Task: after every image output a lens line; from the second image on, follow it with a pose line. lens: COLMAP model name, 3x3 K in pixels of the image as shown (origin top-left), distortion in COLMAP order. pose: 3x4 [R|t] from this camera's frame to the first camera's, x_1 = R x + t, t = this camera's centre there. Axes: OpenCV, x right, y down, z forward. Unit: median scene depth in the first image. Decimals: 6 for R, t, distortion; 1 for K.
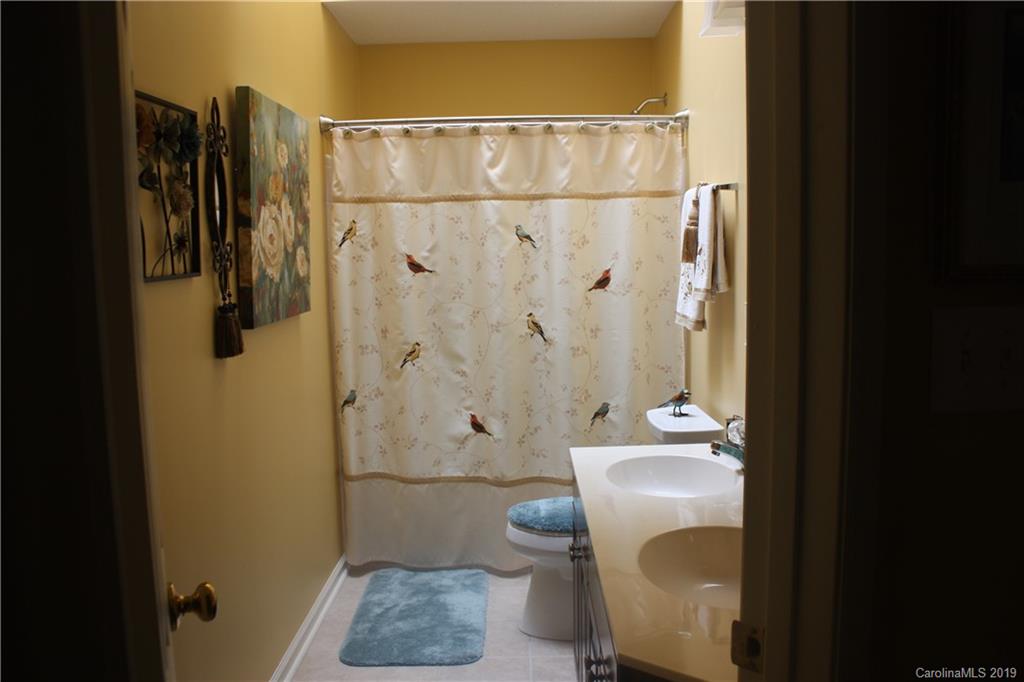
lens RADIAL K [[848.7, 0, 512.0], [0, 848.7, 341.0], [0, 0, 1]] dist [-0.188421, 0.176155]
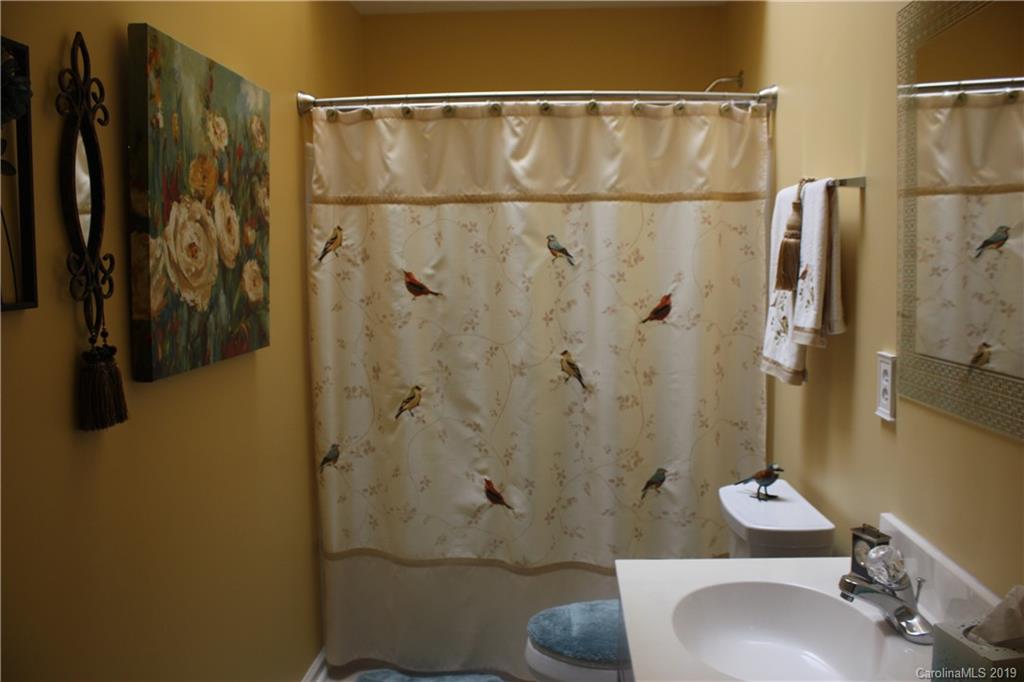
lens RADIAL K [[848.7, 0, 512.0], [0, 848.7, 341.0], [0, 0, 1]] dist [-0.188421, 0.176155]
pose [[0.998695, 0.016576, -0.048317, 0.010806], [-0.017291, 0.999747, -0.014408, -0.030066], [0.048066, 0.015225, 0.998728, 0.238786]]
